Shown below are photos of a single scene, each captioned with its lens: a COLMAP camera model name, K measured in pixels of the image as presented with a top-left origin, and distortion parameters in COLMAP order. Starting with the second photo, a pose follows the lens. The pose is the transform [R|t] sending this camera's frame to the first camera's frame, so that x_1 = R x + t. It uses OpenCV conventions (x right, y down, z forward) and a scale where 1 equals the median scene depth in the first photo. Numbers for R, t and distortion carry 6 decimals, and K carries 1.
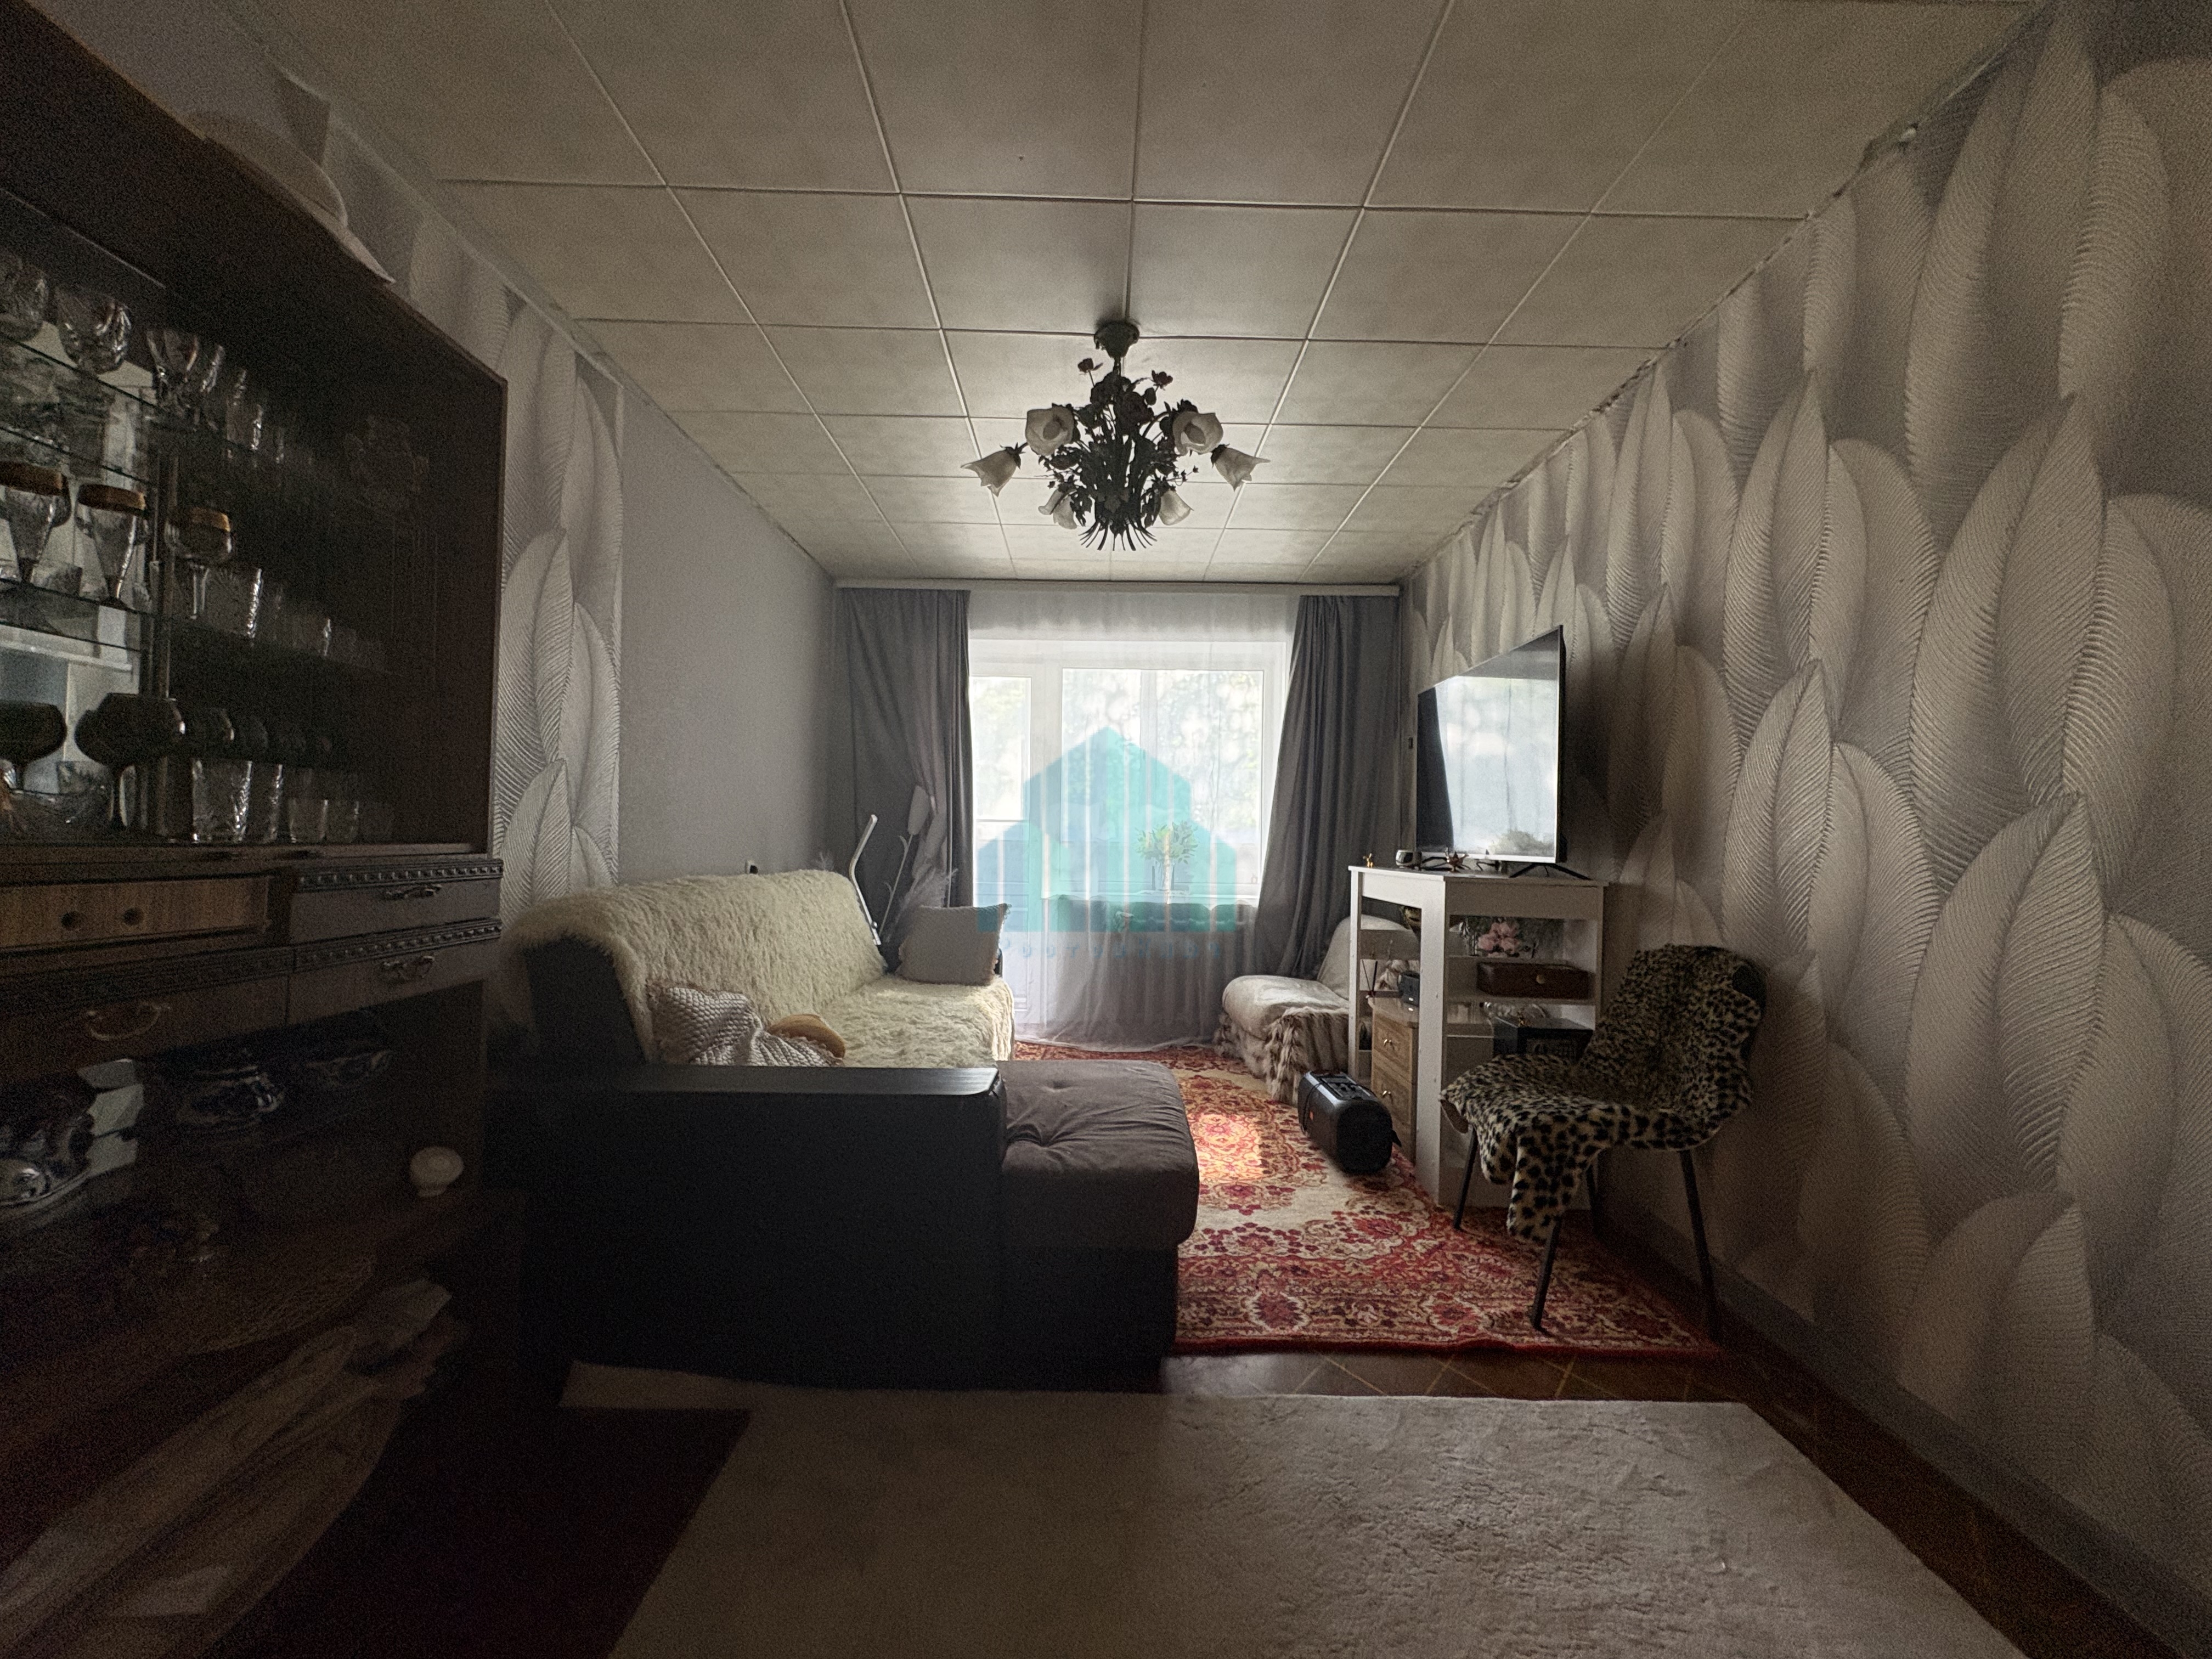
lens RADIAL K [[887.1, 0, 1106.0], [0, 887.1, 829.5], [0, 0, 1]] dist [0.000832, -0.000046]
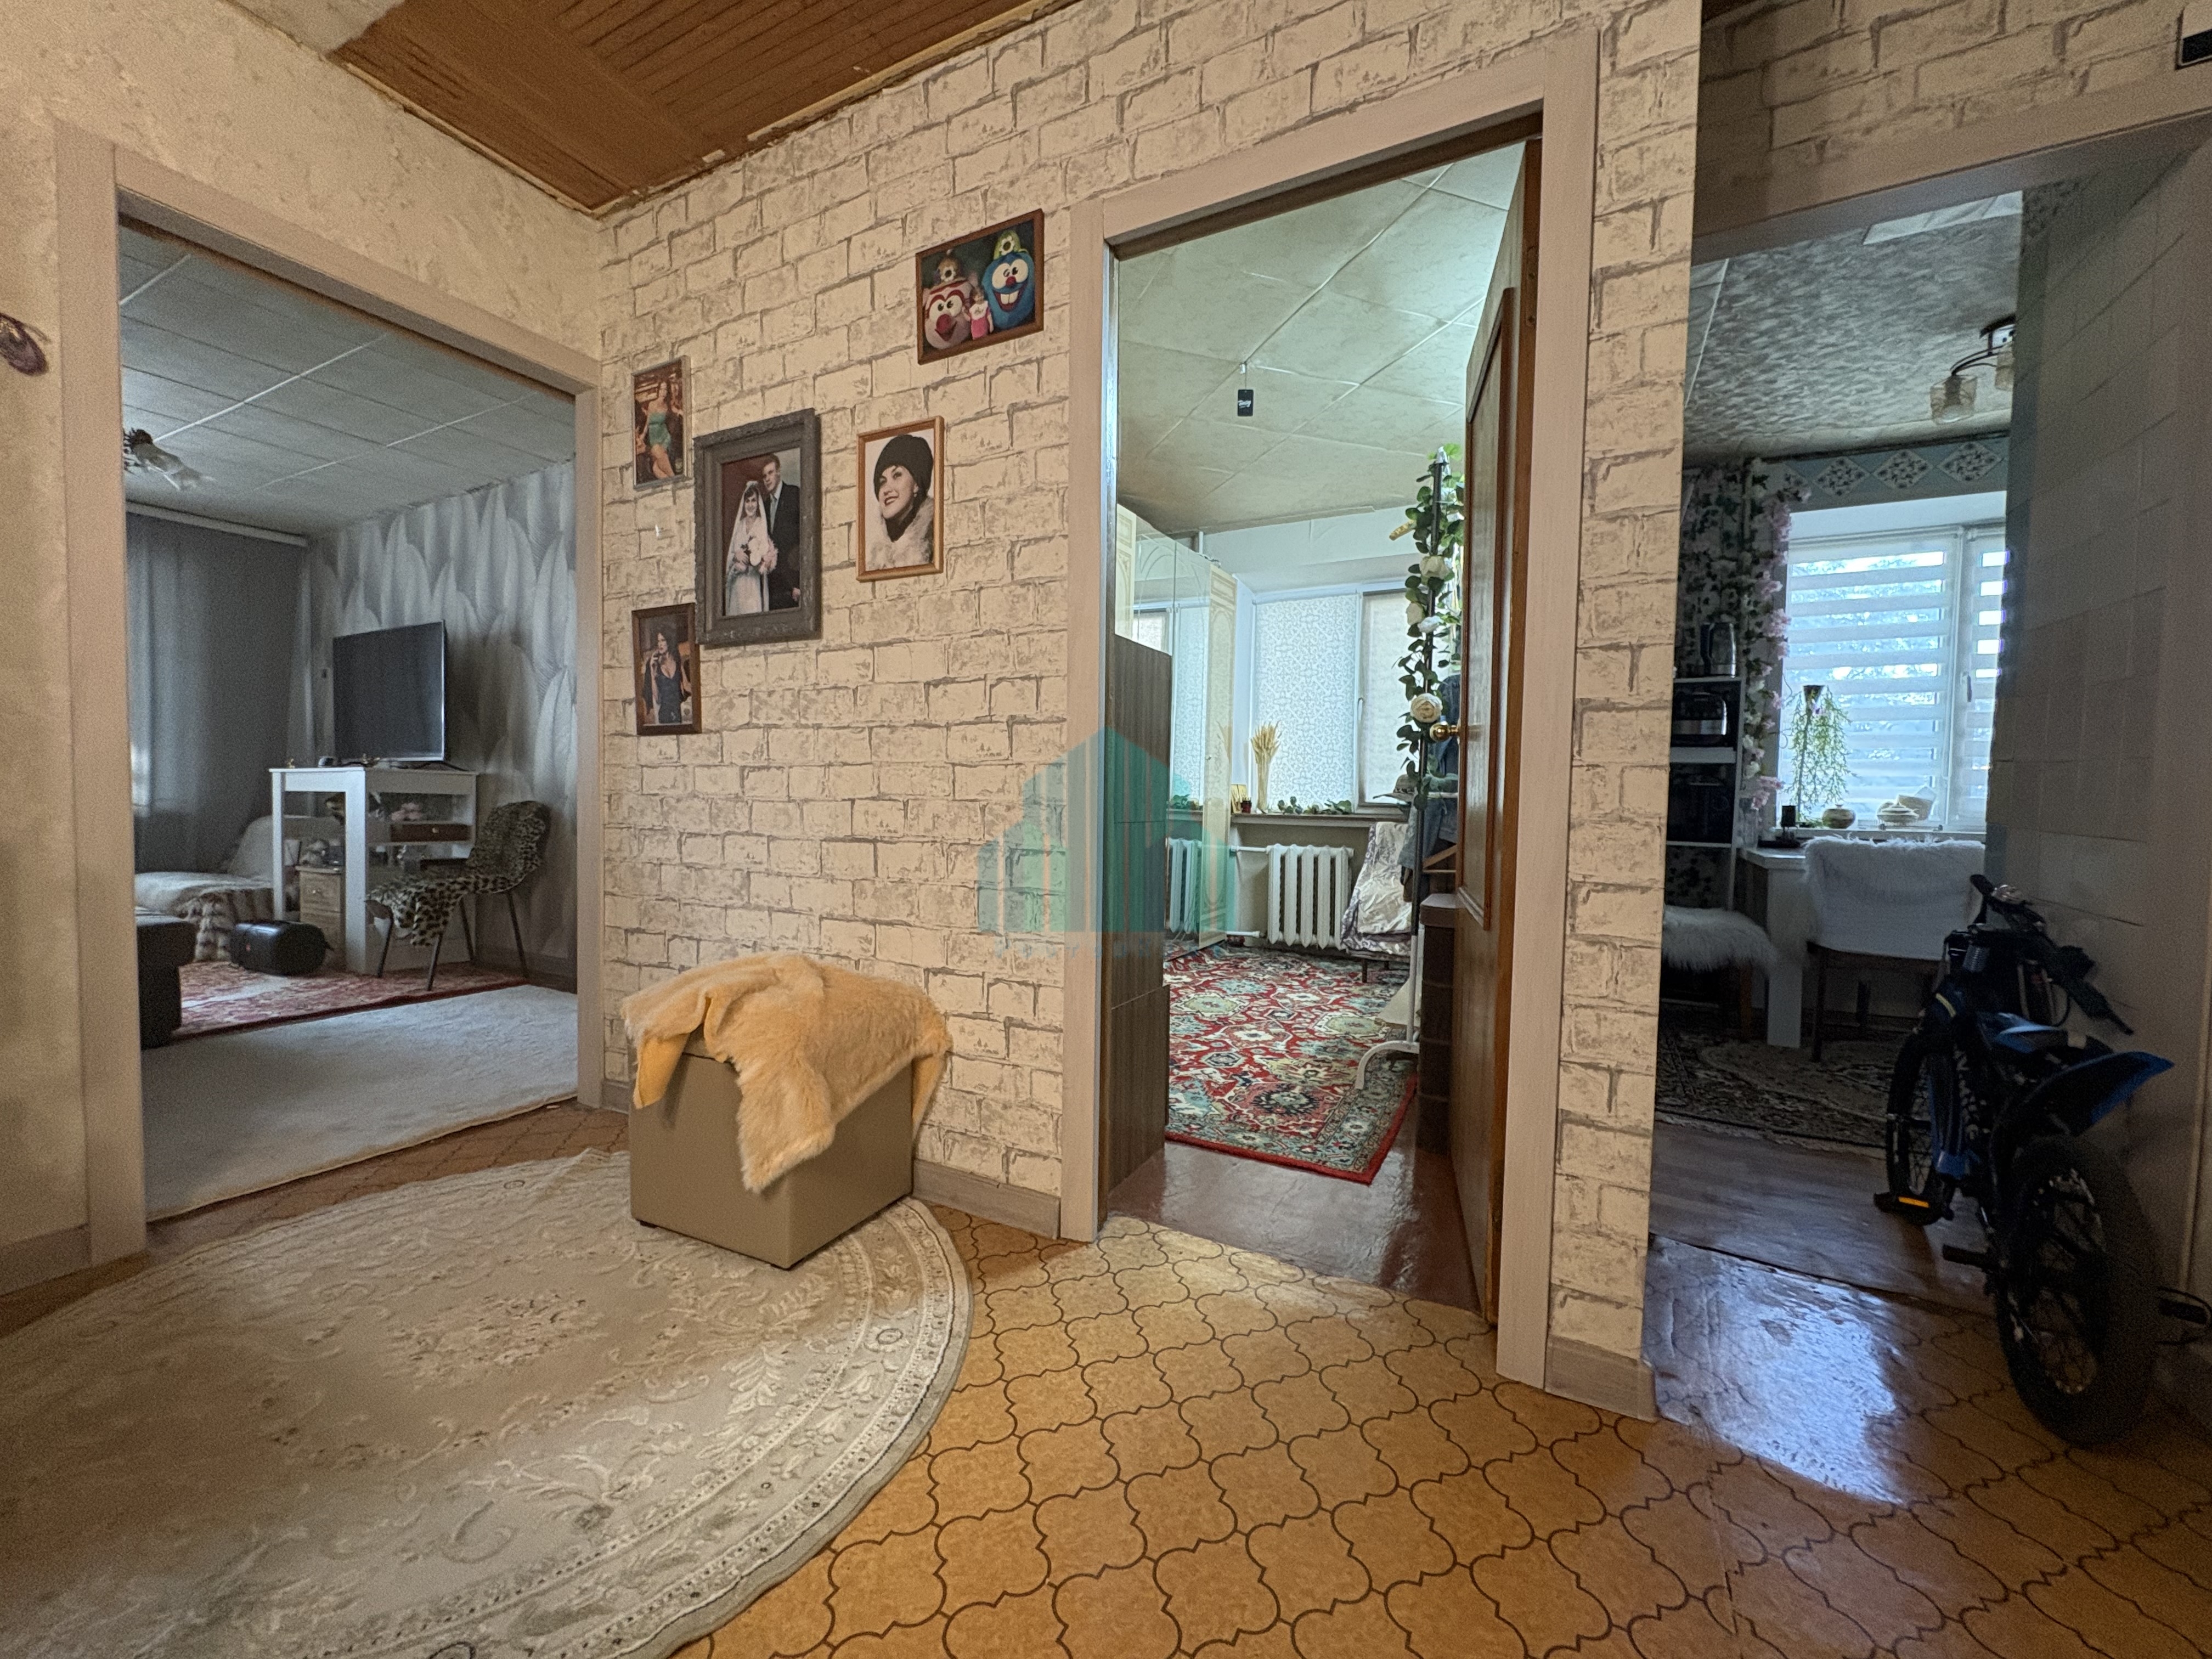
lens RADIAL K [[887.1, 0, 1106.0], [0, 887.1, 829.5], [0, 0, 1]] dist [0.000832, -0.000046]
pose [[0.481821, -0.039507, 0.875378, -0.338840], [-0.017136, 0.998367, 0.054489, 0.050616], [-0.876102, -0.041254, 0.480358, -0.844138]]
